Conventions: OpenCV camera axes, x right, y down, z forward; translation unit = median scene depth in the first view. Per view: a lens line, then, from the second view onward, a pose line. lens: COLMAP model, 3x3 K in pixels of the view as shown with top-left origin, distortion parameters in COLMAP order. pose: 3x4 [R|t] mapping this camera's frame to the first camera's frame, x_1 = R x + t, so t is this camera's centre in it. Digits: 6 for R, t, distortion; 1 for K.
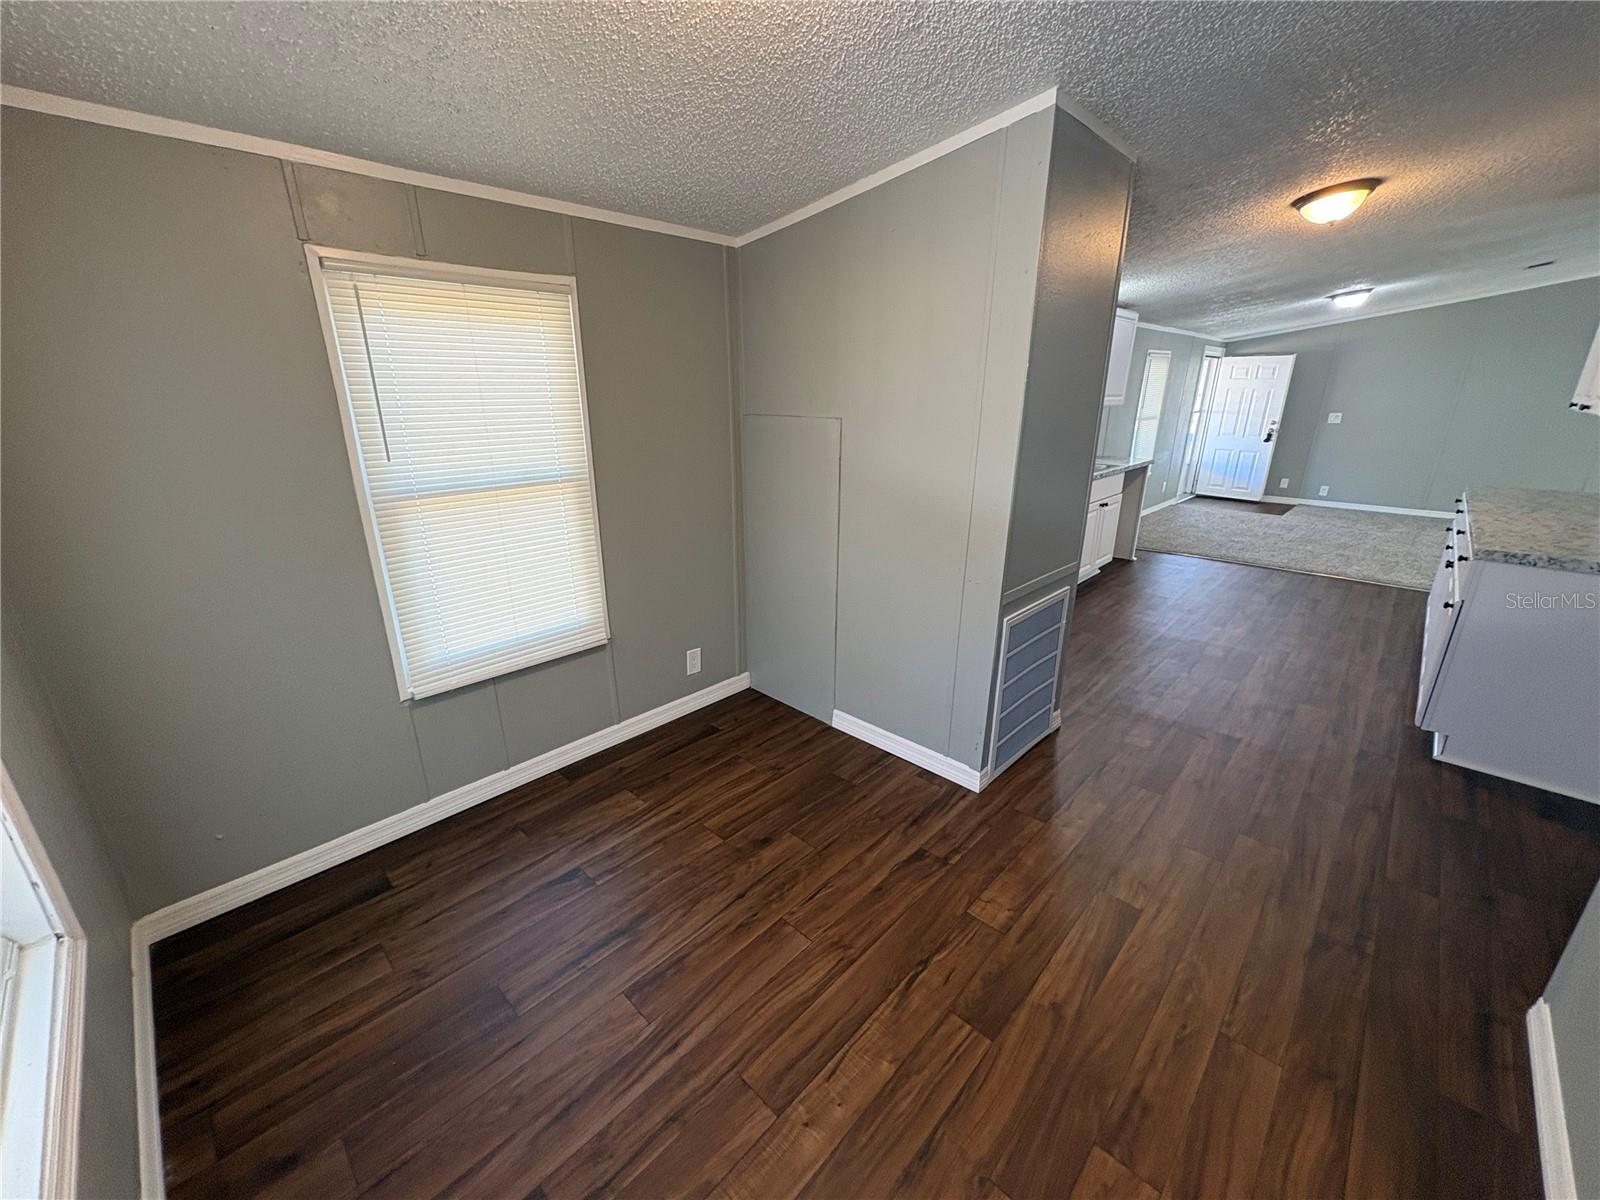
lens RADIAL K [[636.0, 0, 800.0], [0, 636.0, 600.0], [0, 0, 1]] dist [-0.001313, 0.000676]
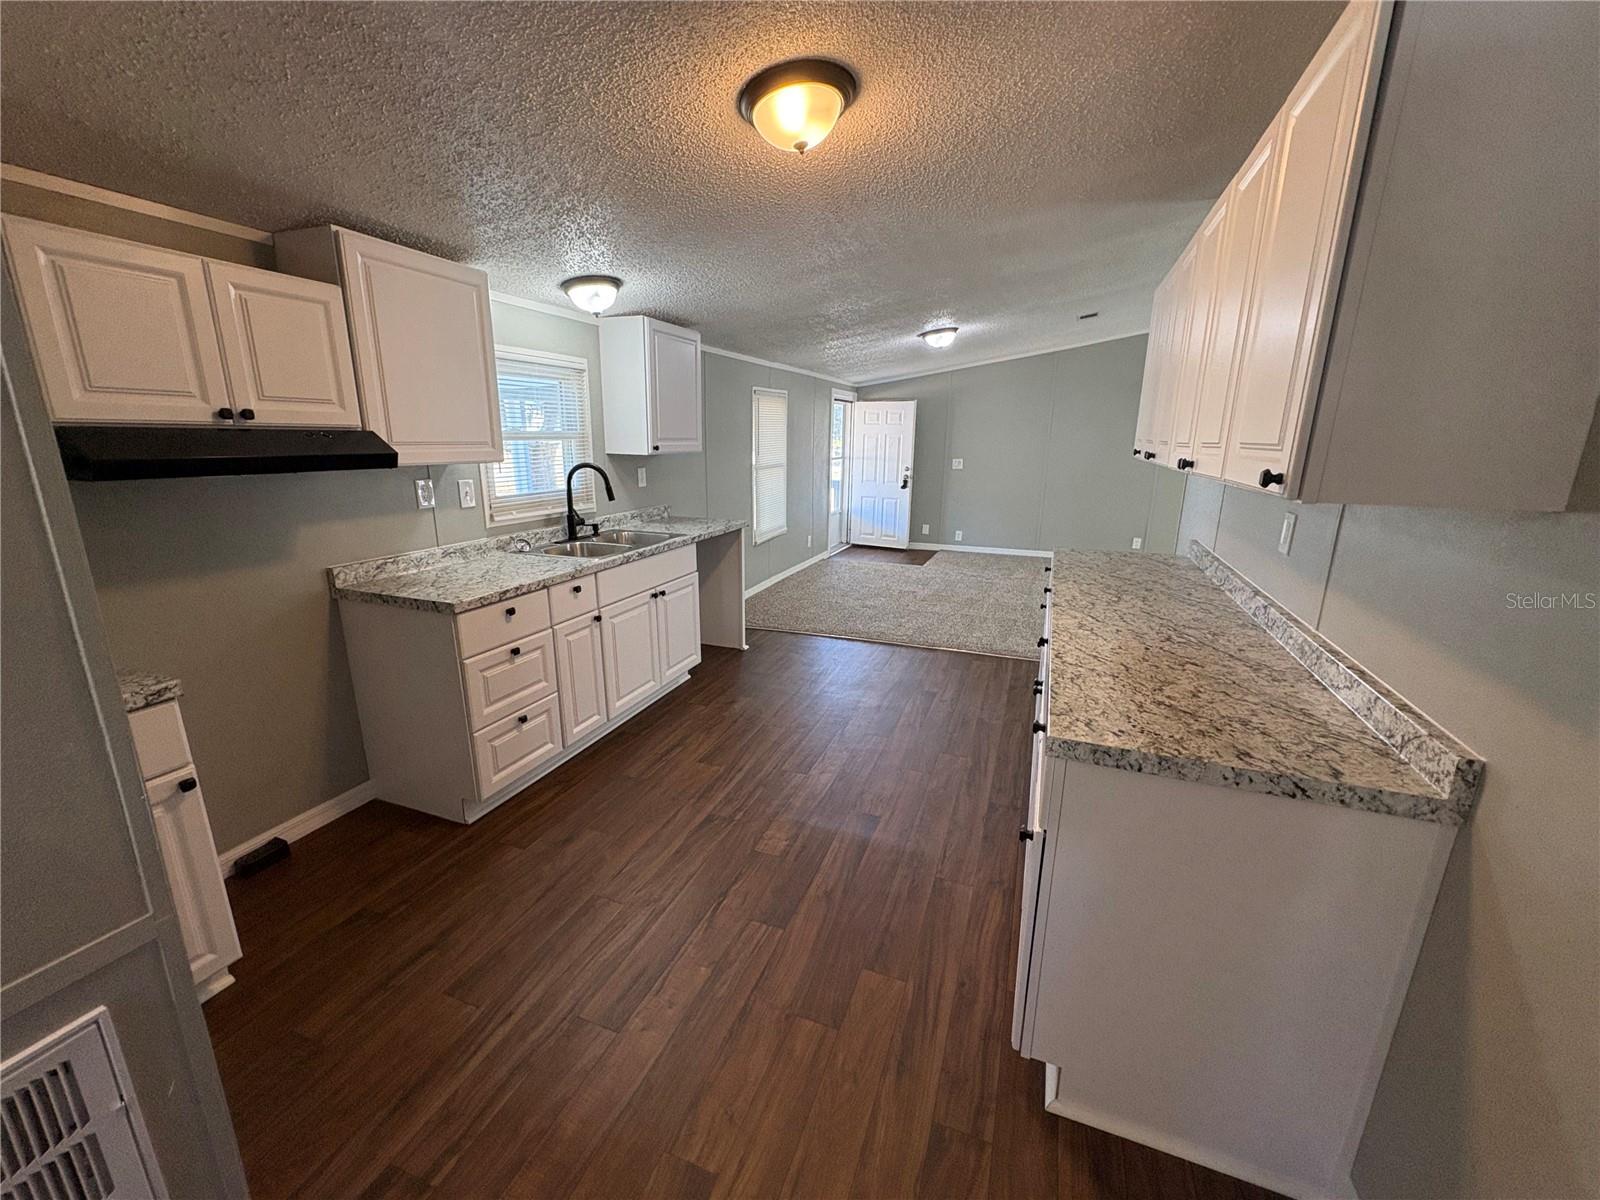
lens RADIAL K [[636.0, 0, 800.0], [0, 636.0, 600.0], [0, 0, 1]] dist [-0.001313, 0.000676]
pose [[0.921845, -0.088771, 0.377254, 0.286508], [0.113594, 0.992552, -0.044019, -0.076481], [-0.370537, 0.083432, 0.925063, 0.244478]]
